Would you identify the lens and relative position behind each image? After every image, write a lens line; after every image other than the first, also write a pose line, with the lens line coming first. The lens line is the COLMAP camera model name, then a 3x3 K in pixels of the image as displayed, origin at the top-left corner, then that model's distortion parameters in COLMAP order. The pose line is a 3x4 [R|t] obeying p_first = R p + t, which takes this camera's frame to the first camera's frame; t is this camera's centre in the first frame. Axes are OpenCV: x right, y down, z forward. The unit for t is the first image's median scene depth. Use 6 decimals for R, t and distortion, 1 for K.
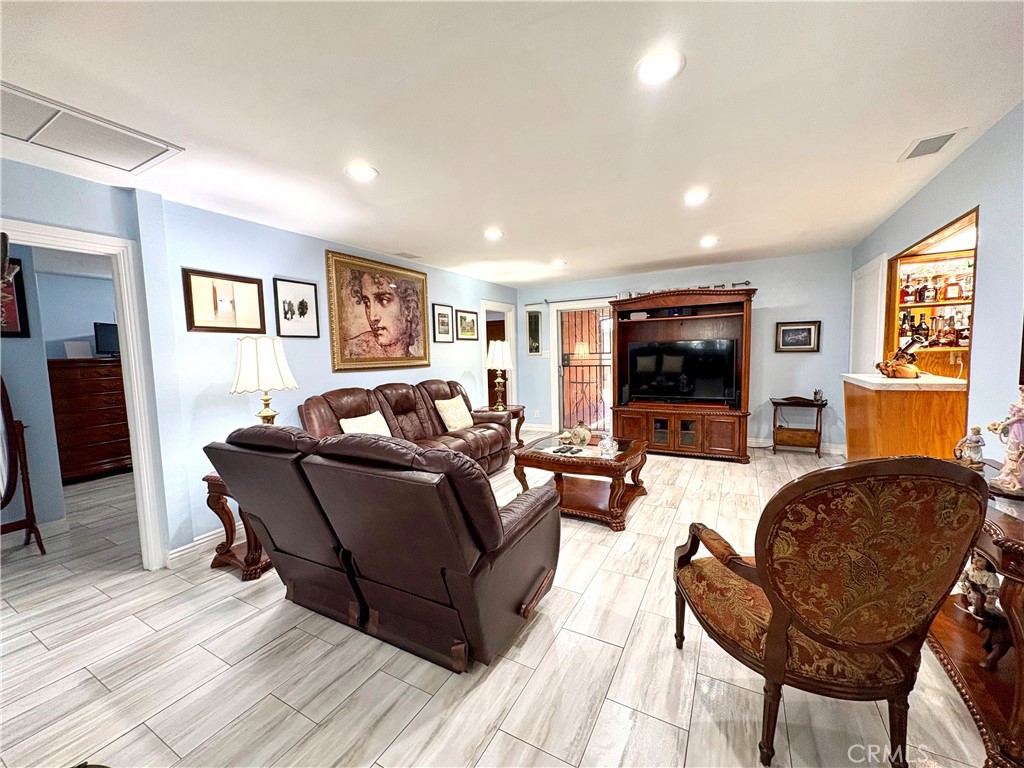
lens RADIAL K [[407.5, 0, 513.5], [0, 407.5, 386.3], [0, 0, 1]] dist [-0.001136, 0.000464]
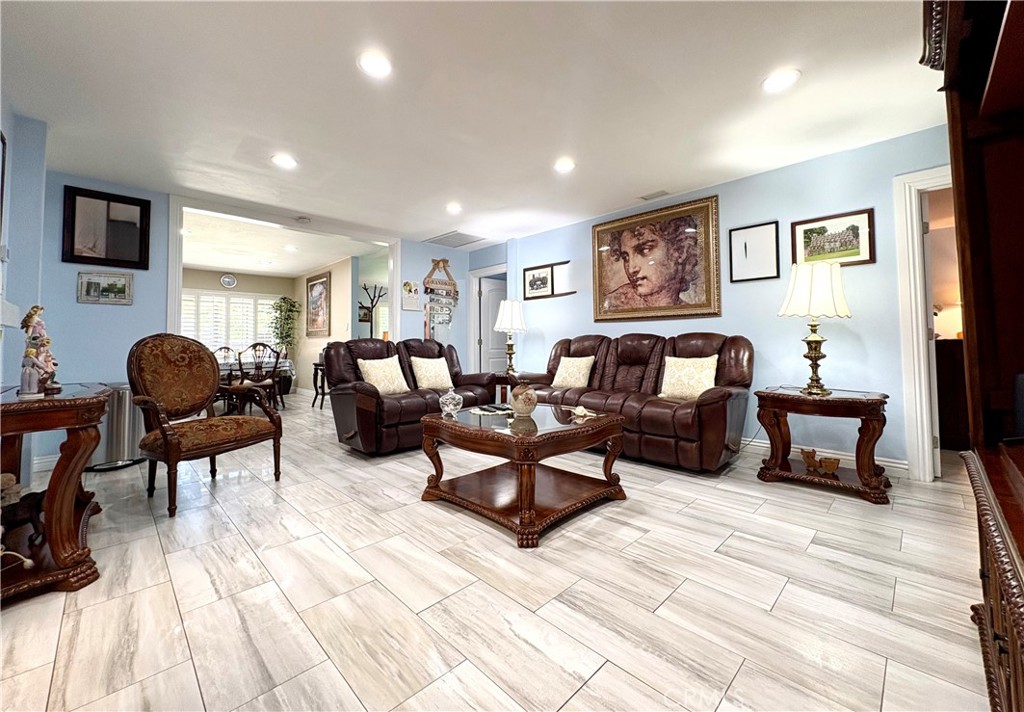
lens RADIAL K [[409.7, 0, 509.0], [0, 409.7, 327.3], [0, 0, 1]] dist [-0.000025, 0.000020]
pose [[-0.286509, -0.004668, -0.958066, 0.733512], [-0.058016, 0.998238, 0.012485, -0.017125], [0.956319, 0.059160, -0.286275, 0.989425]]
